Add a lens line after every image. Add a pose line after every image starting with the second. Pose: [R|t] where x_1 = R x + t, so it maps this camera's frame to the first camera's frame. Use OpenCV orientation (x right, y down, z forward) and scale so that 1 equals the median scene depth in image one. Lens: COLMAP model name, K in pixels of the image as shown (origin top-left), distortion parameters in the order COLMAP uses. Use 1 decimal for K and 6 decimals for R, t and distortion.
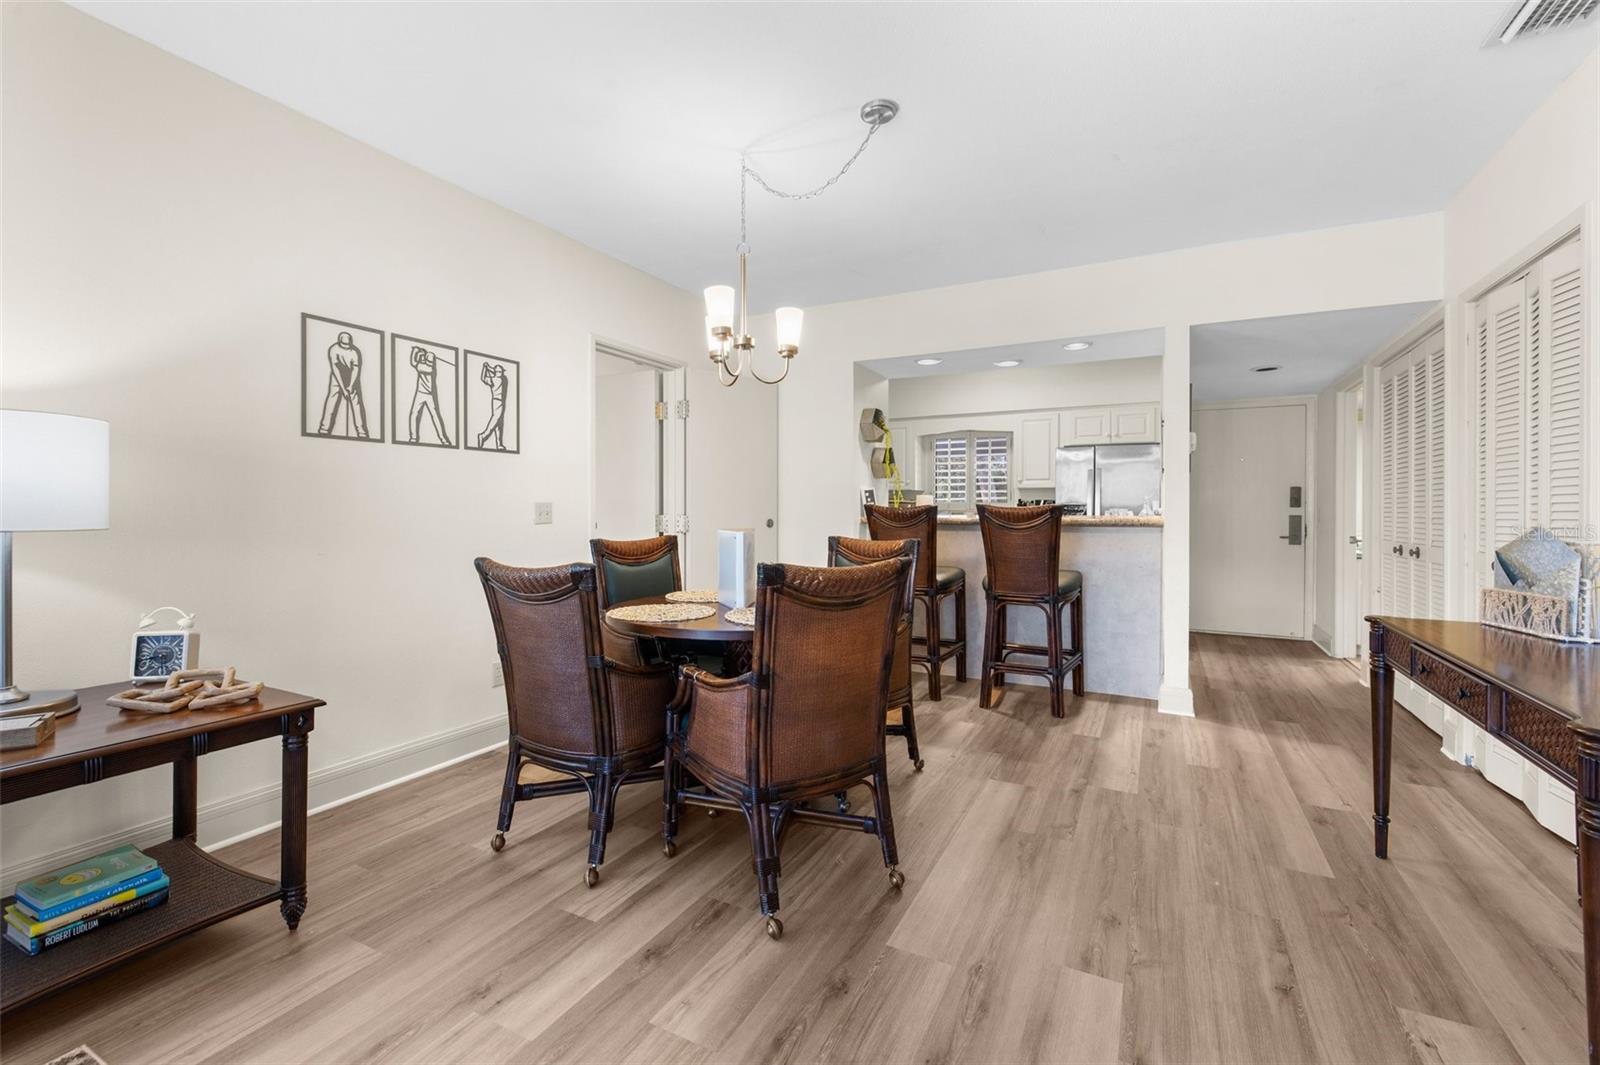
lens RADIAL K [[680.8, 0, 814.0], [0, 680.8, 511.8], [0, 0, 1]] dist [0.002285, -0.000123]
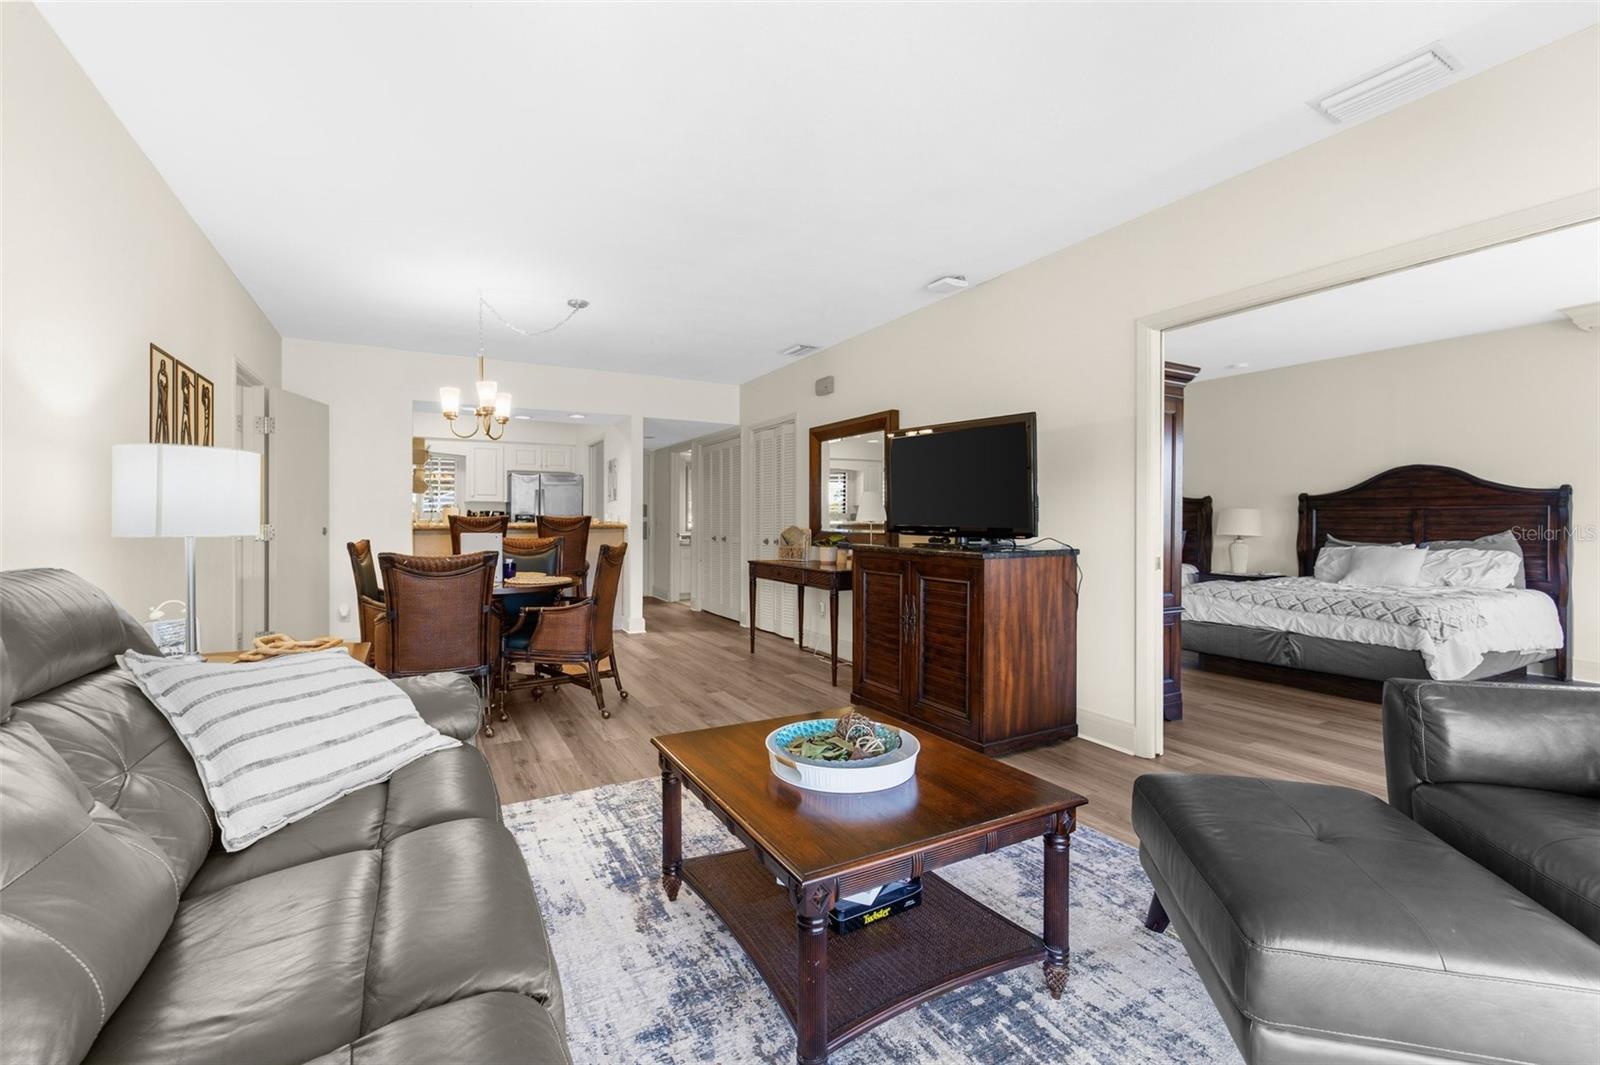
lens RADIAL K [[680.8, 0, 792.3], [0, 680.8, 524.6], [0, 0, 1]] dist [0.002285, -0.000123]
pose [[0.551745, -0.008099, 0.833973, -0.704819], [0.002263, 0.999964, 0.008214, -0.001222], [-0.834010, -0.002645, 0.551743, -0.311663]]
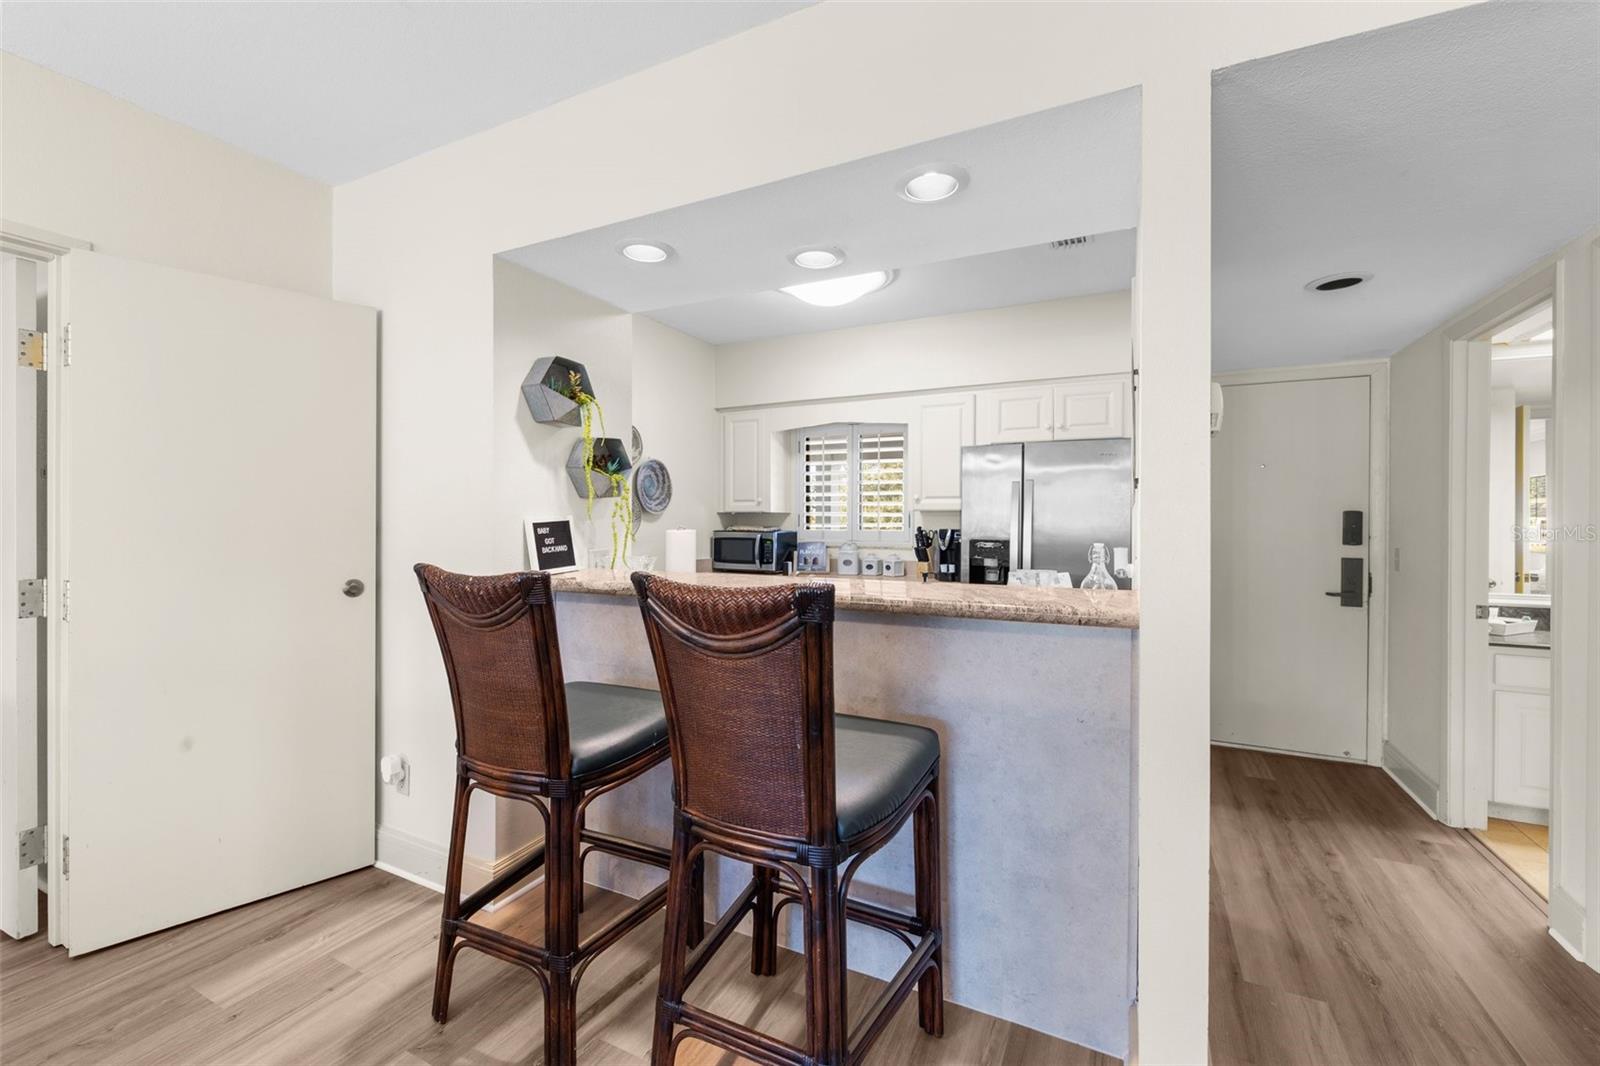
lens RADIAL K [[680.8, 0, 795.4], [0, 680.8, 520.7], [0, 0, 1]] dist [0.002285, -0.000123]
pose [[0.999940, 0.001823, 0.010812, 0.299819], [-0.001773, 0.999988, -0.004625, -0.035992], [-0.010821, 0.004605, 0.999931, 0.585675]]
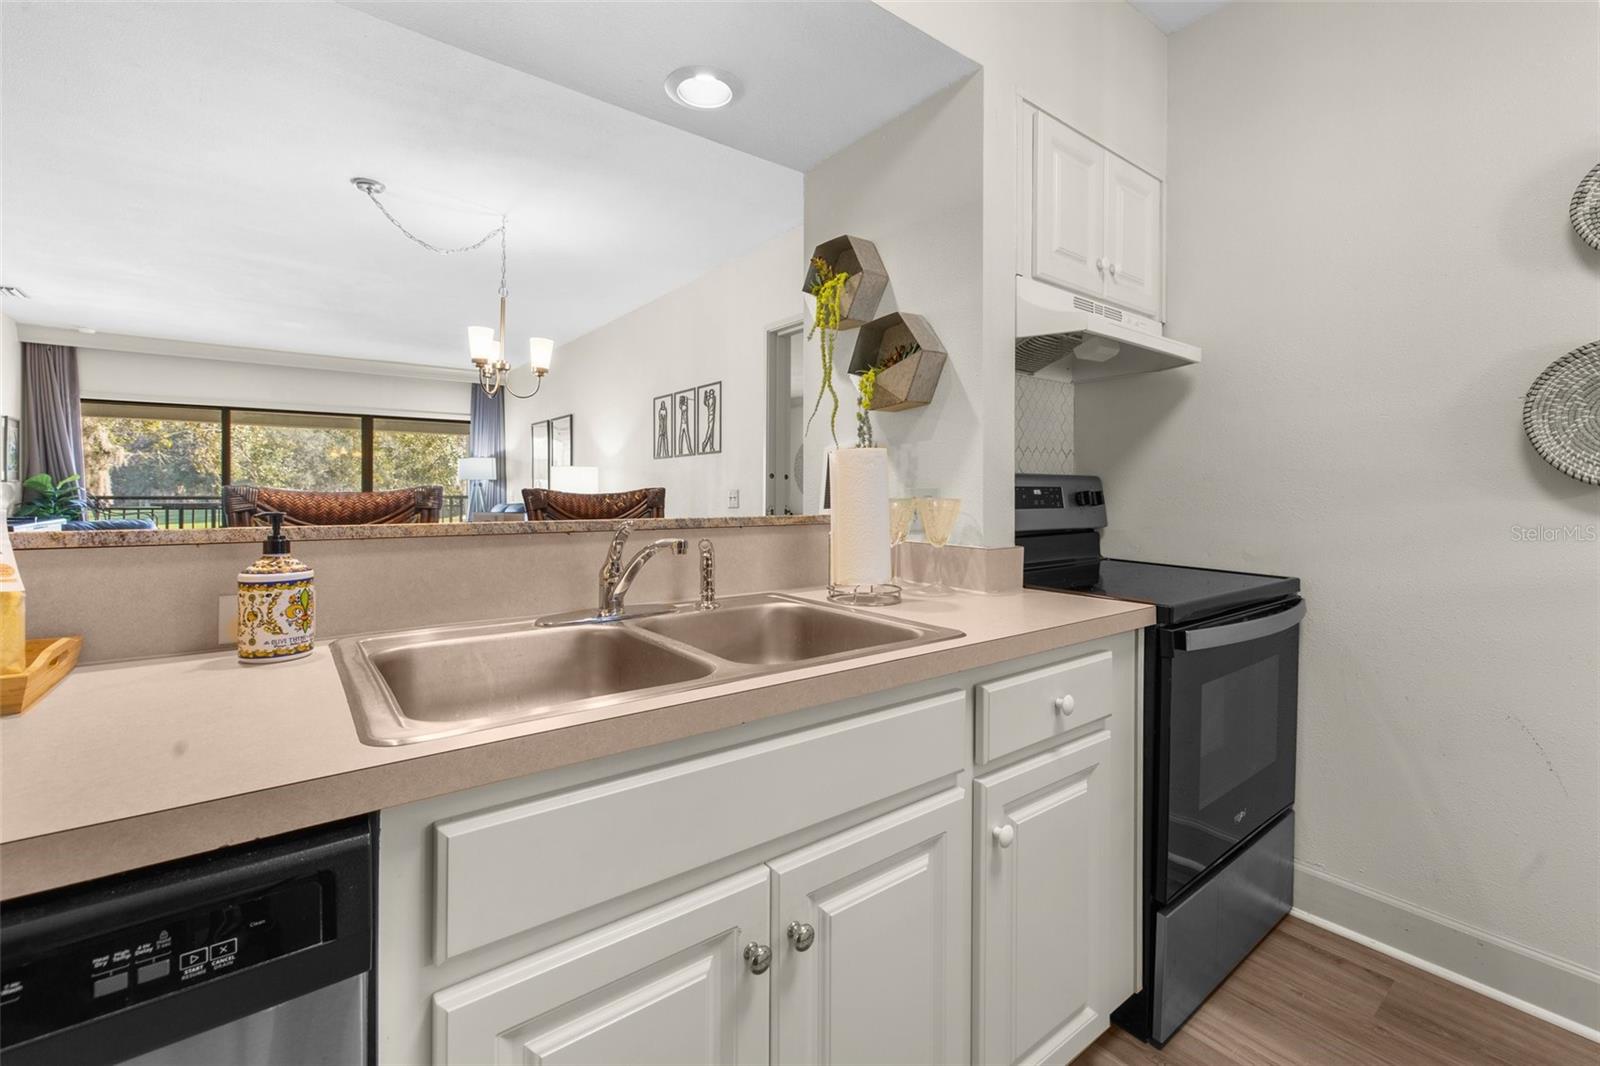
lens RADIAL K [[680.8, 0, 803.0], [0, 680.8, 494.9], [0, 0, 1]] dist [0.002285, -0.000123]
pose [[-0.417865, 0.003767, -0.908501, 0.558917], [-0.002528, 0.999983, 0.005310, -0.009143], [0.908506, 0.004516, -0.417848, 1.385373]]
